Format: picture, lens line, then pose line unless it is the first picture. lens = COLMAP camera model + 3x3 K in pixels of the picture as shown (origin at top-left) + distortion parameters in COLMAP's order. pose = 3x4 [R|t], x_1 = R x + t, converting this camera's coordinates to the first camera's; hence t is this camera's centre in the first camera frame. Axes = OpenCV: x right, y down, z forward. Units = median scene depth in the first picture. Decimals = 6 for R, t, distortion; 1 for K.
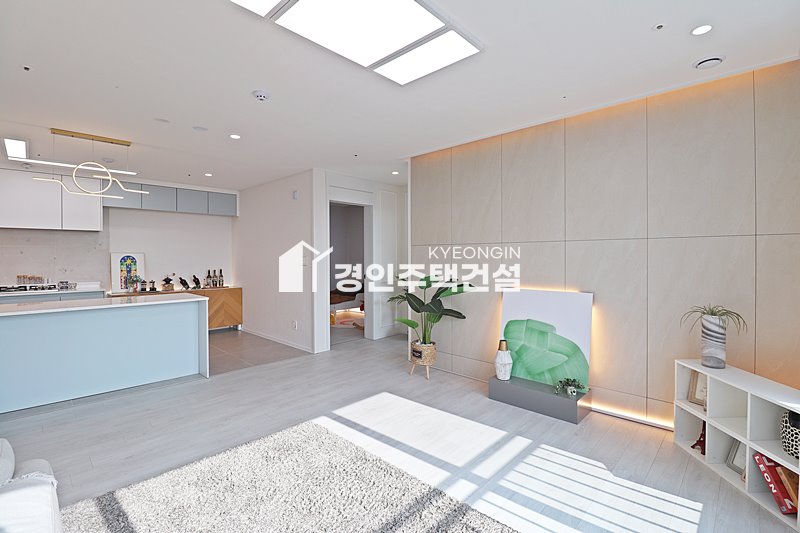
lens RADIAL K [[370.8, 0, 401.4], [0, 370.8, 261.2], [0, 0, 1]] dist [-0.007144, -0.010179]
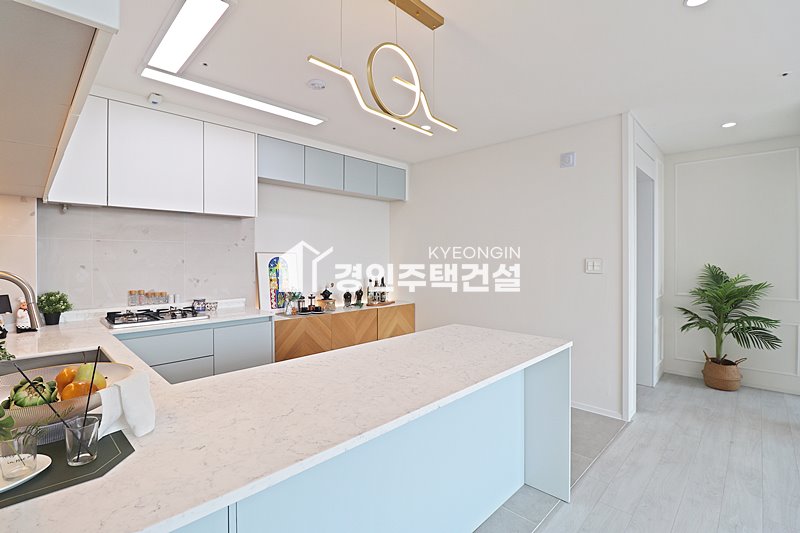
lens RADIAL K [[370.8, 0, 399.6], [0, 370.8, 264.4], [0, 0, 1]] dist [-0.007144, -0.010179]
pose [[0.999857, 0.001841, -0.016826, -0.539178], [-0.001755, 0.999985, 0.005146, -0.006220], [0.016835, -0.005116, 0.999845, 0.363167]]
